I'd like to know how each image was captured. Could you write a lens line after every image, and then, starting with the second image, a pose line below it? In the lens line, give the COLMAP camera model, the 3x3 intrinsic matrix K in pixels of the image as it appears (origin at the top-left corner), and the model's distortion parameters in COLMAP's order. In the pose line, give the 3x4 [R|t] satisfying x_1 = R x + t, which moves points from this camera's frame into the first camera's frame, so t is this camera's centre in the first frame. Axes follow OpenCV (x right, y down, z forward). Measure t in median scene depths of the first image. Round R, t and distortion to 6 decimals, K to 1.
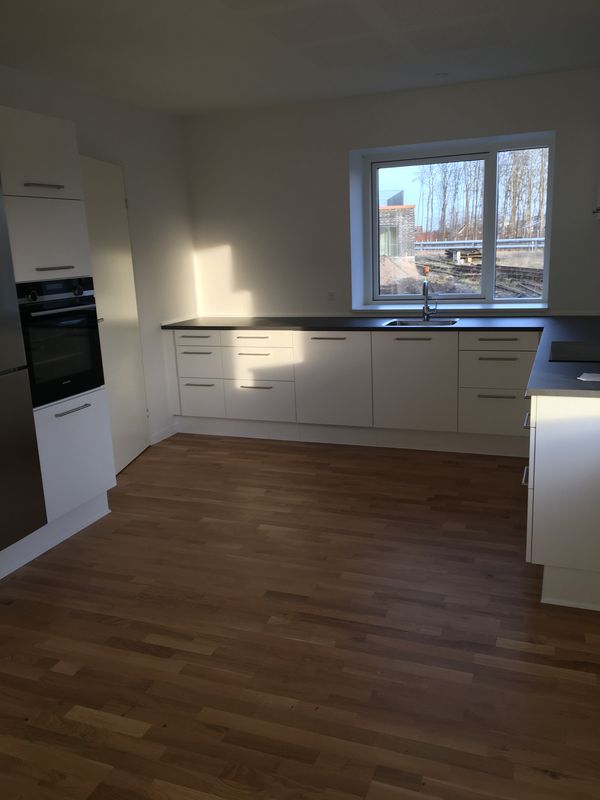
lens RADIAL K [[670.1, 0, 300.0], [0, 670.1, 400.0], [0, 0, 1]] dist [0.112377, -0.179838]
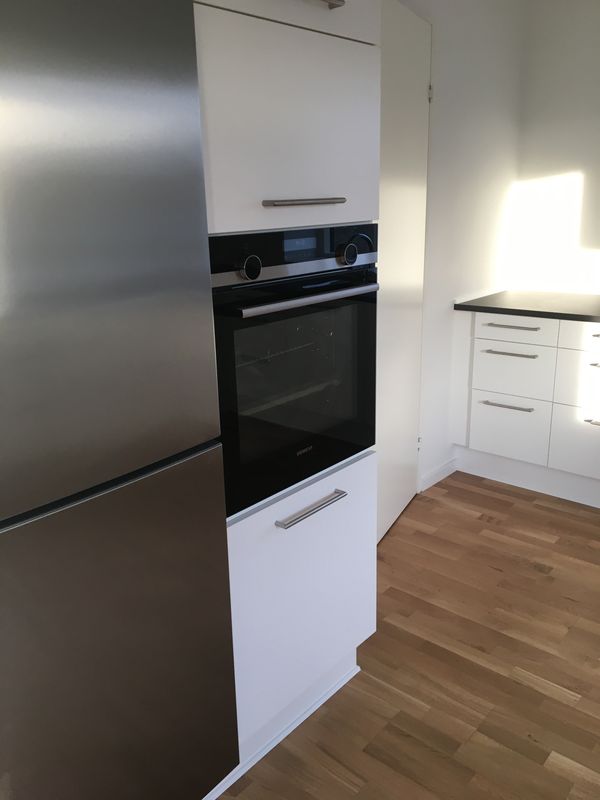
lens RADIAL K [[670.1, 0, 300.0], [0, 670.1, 400.0], [0, 0, 1]] dist [0.112377, -0.179838]
pose [[0.941351, 0.116244, -0.316775, -0.155450], [-0.091101, 0.991479, 0.093112, -0.079229], [0.324899, -0.058792, 0.943919, 0.427412]]
